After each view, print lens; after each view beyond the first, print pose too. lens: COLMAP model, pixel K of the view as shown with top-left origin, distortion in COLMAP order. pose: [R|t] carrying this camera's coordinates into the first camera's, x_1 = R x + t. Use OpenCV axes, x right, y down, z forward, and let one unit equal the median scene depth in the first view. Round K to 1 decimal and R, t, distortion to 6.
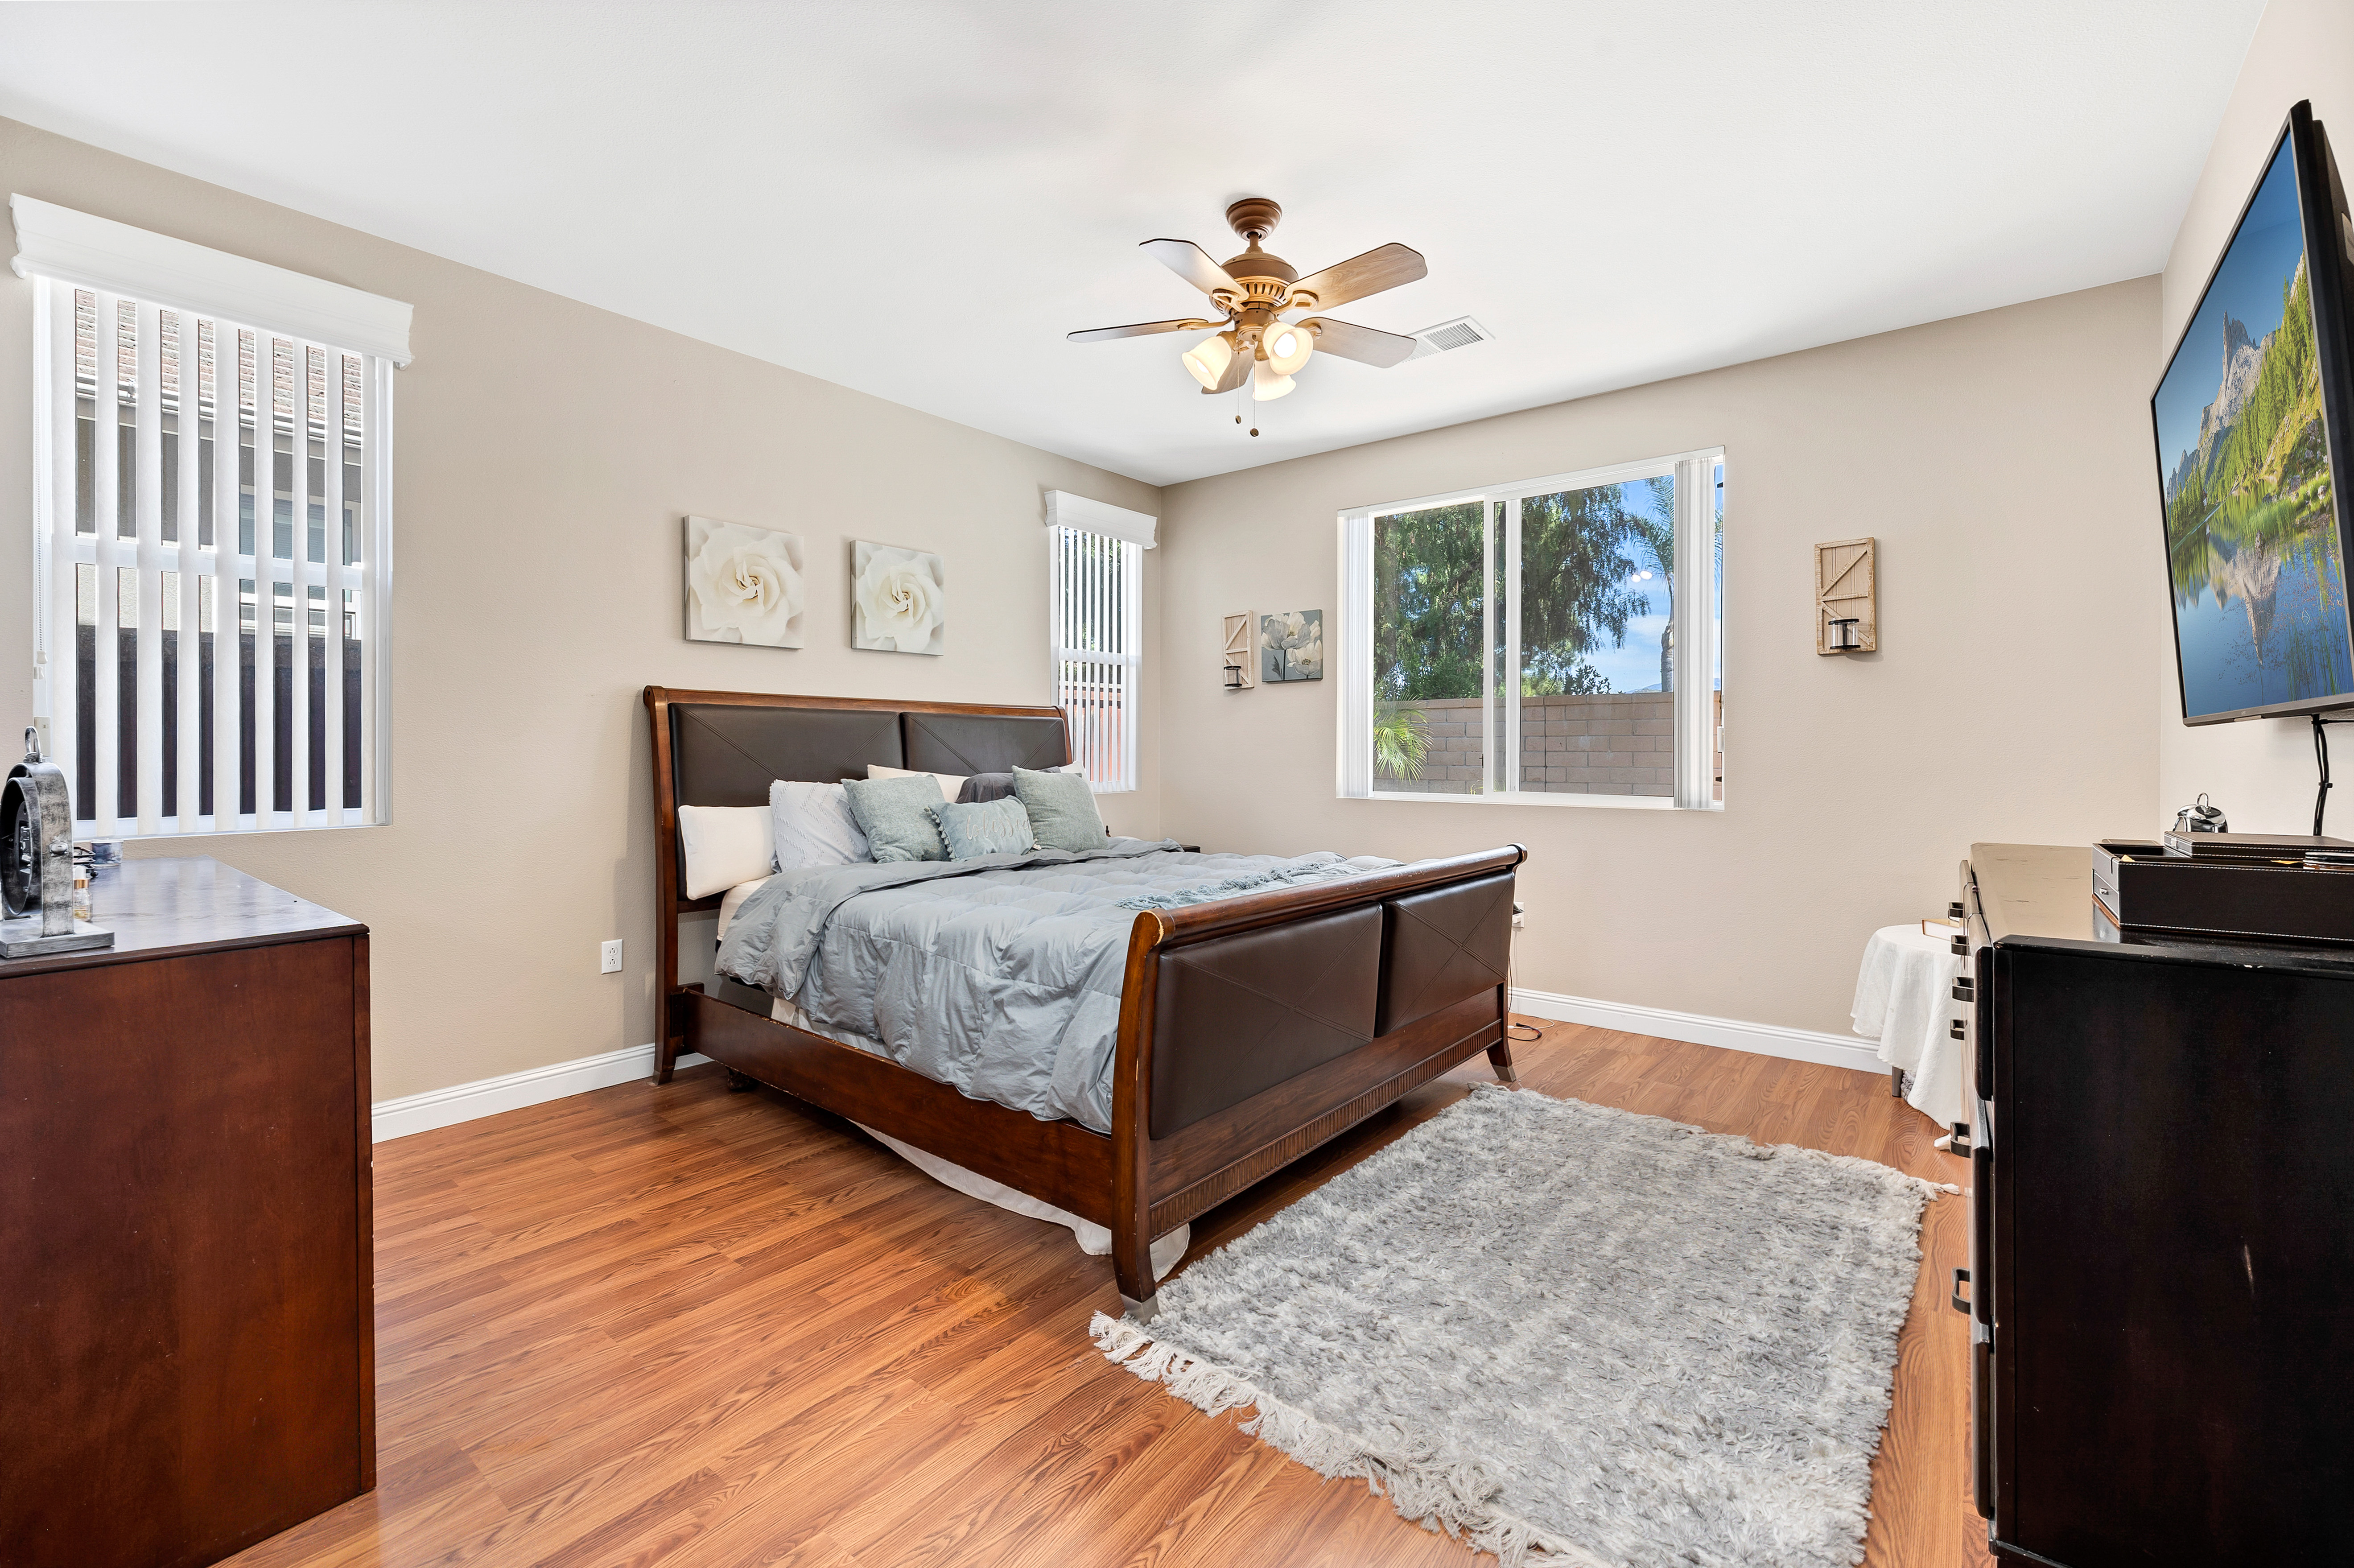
lens RADIAL K [[973.7, 0, 1179.7], [0, 973.7, 765.7], [0, 0, 1]] dist [-0.004250, 0.000654]
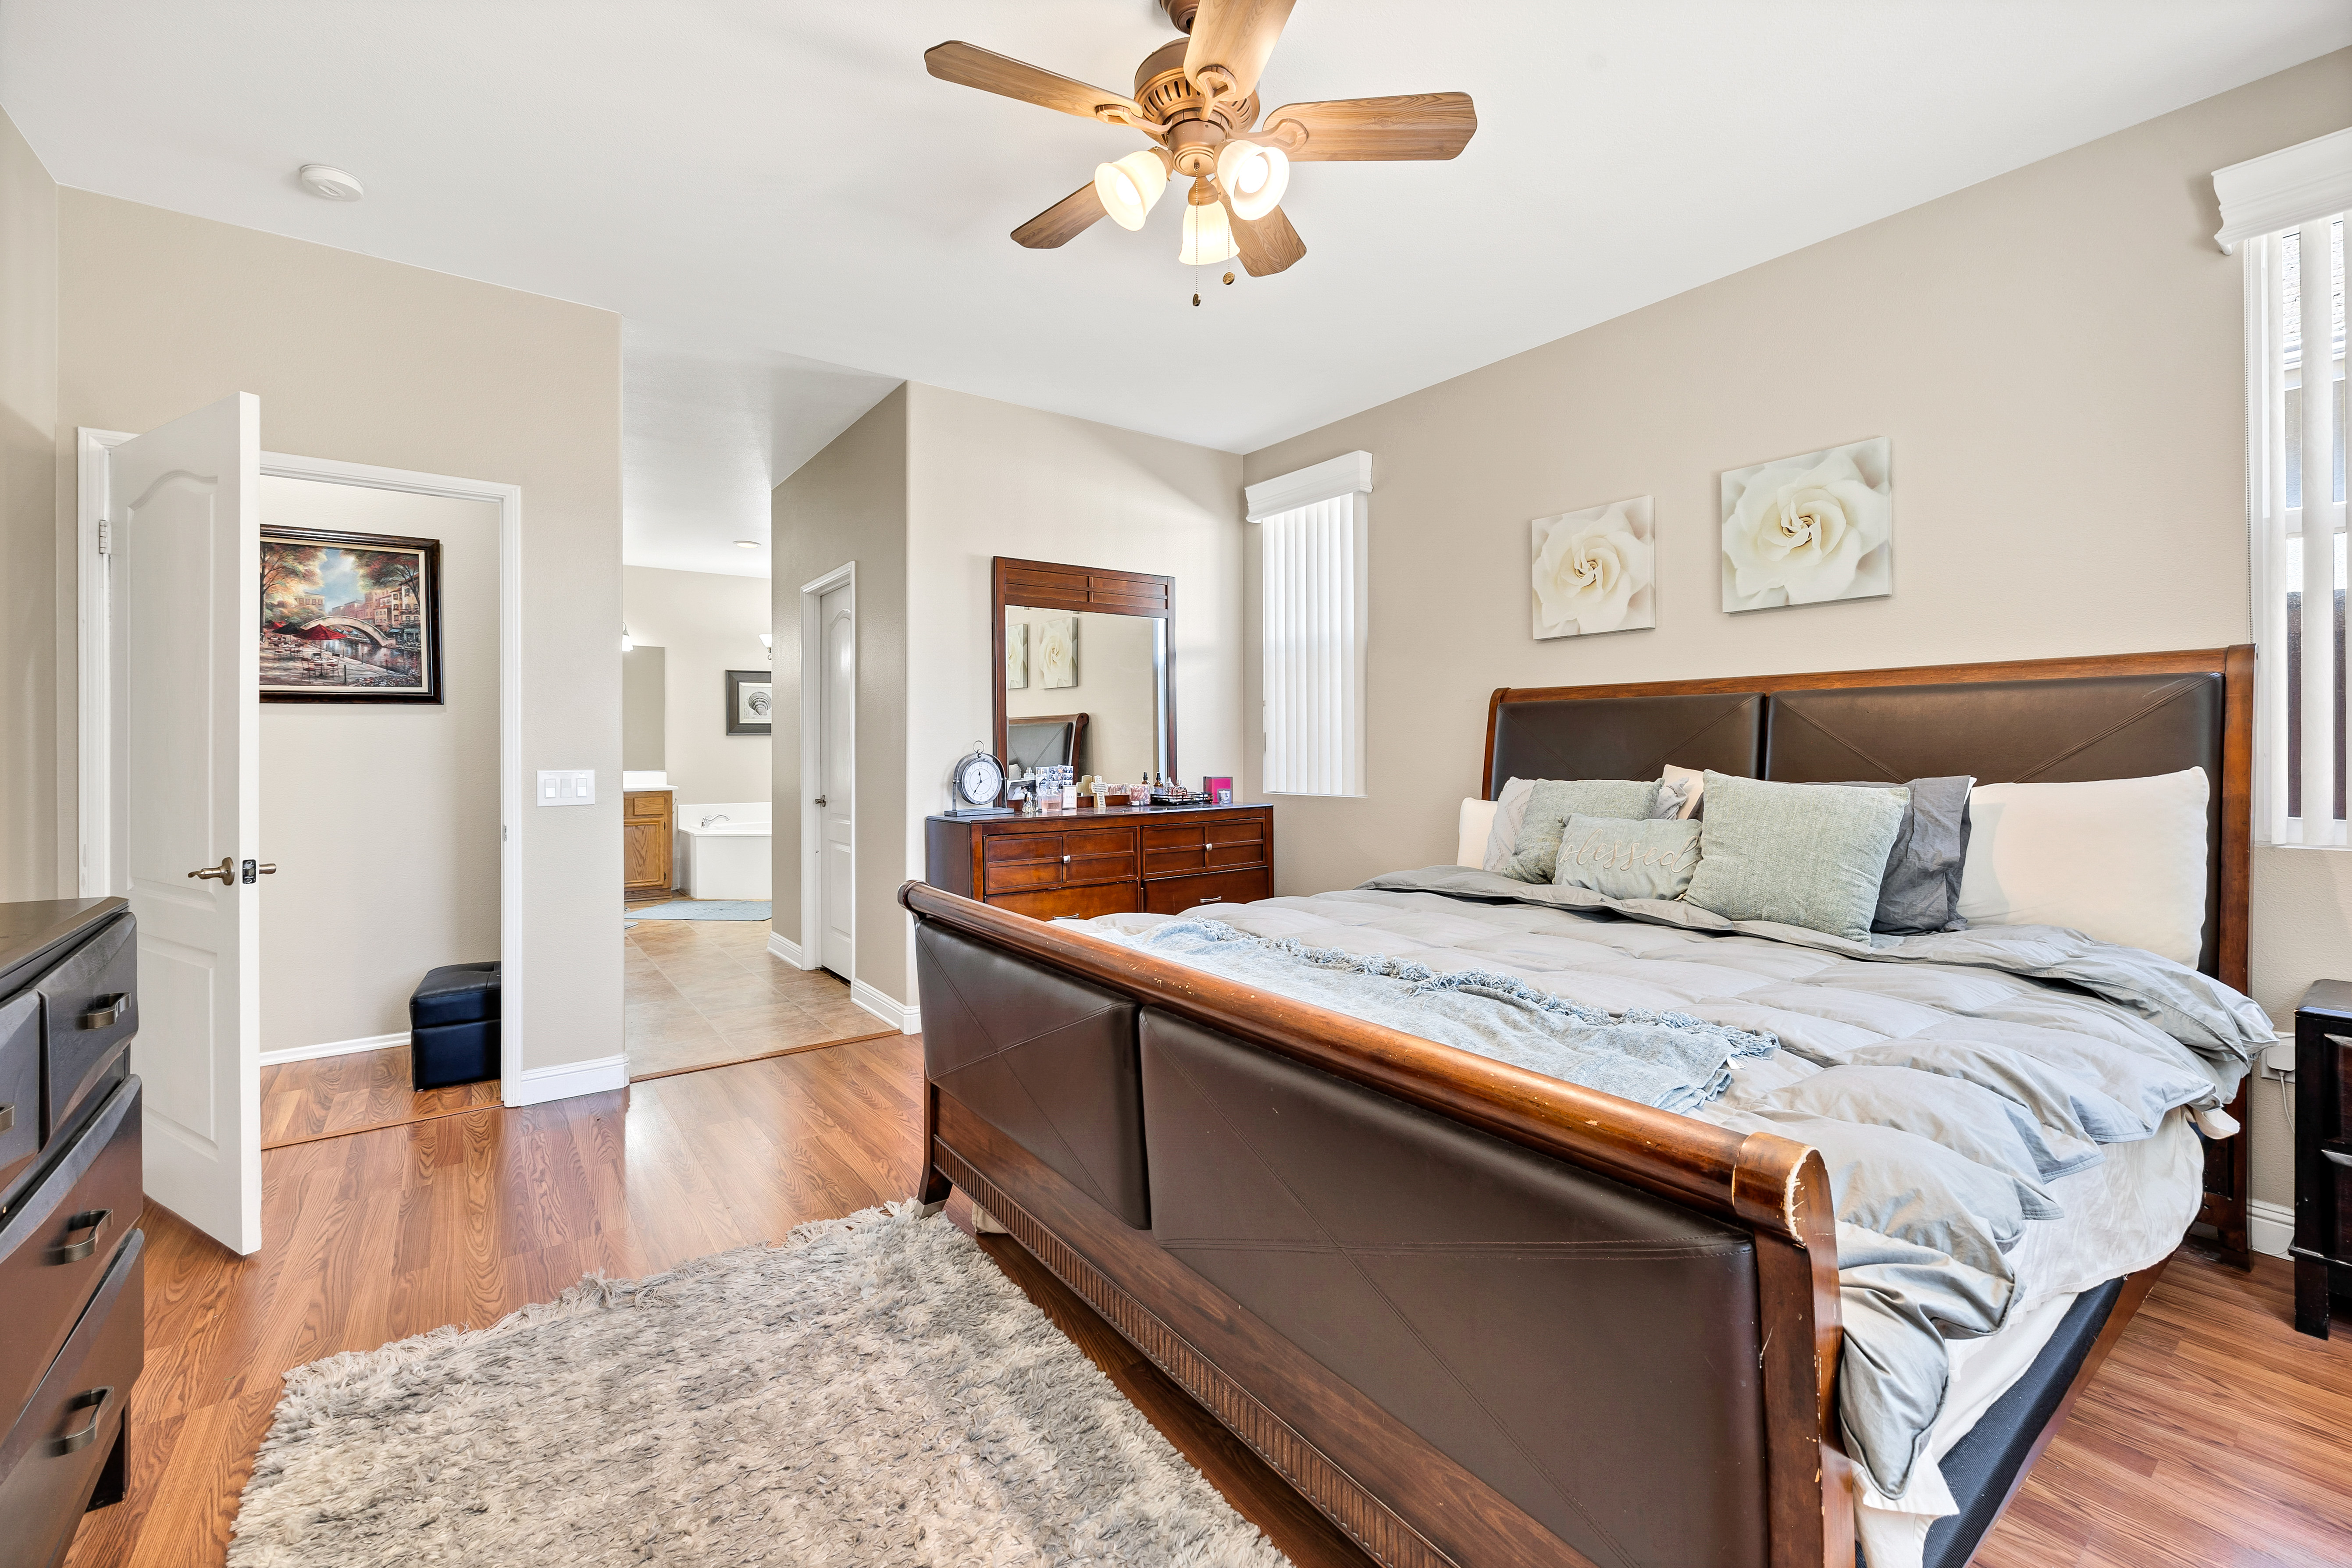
lens RADIAL K [[968.8, 0, 1192.0], [0, 968.8, 747.0], [0, 0, 1]] dist [-0.000454, 0.000020]
pose [[-0.229150, 0.002794, -0.973387, 0.591224], [-0.008380, 0.999953, 0.004843, -0.016330], [0.973355, 0.009267, -0.229116, 0.887352]]
